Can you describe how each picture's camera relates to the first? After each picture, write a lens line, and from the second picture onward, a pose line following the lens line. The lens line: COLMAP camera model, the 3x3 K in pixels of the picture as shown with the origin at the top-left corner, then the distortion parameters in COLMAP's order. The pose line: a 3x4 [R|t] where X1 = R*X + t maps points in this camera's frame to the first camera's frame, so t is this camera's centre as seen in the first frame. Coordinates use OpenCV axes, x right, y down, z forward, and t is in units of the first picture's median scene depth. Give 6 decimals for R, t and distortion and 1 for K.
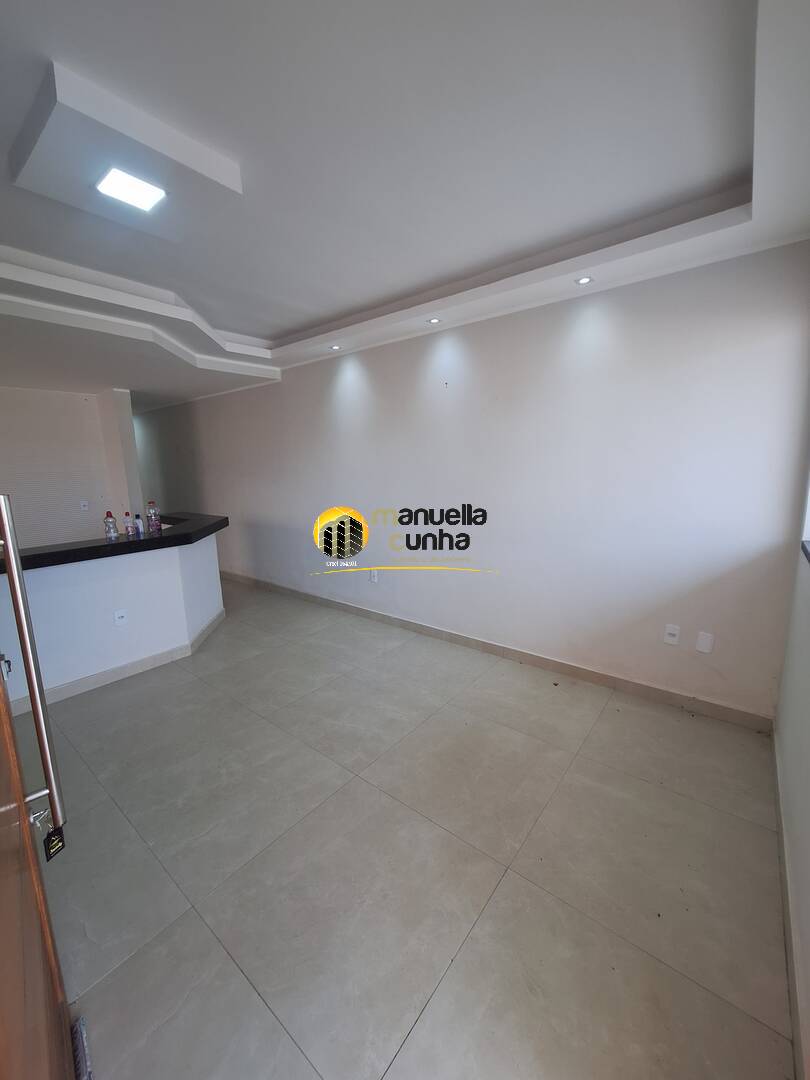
lens RADIAL K [[429.2, 0, 408.2], [0, 429.2, 538.0], [0, 0, 1]] dist [-0.001378, 0.000555]
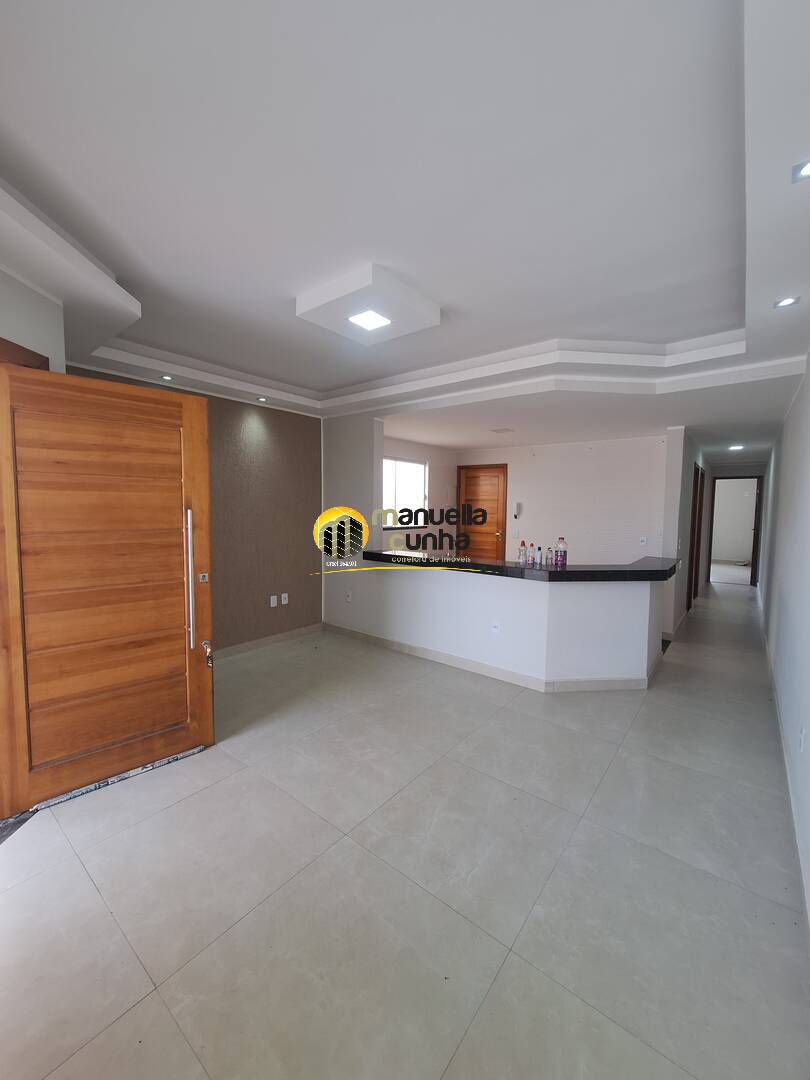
lens RADIAL K [[429.2, 0, 405.5], [0, 429.2, 538.1], [0, 0, 1]] dist [-0.001378, 0.000555]
pose [[0.001580, 0.097757, -0.995209, 0.511438], [-0.184452, 0.978162, 0.095790, -0.129571], [0.982840, 0.183417, 0.019577, 0.683248]]
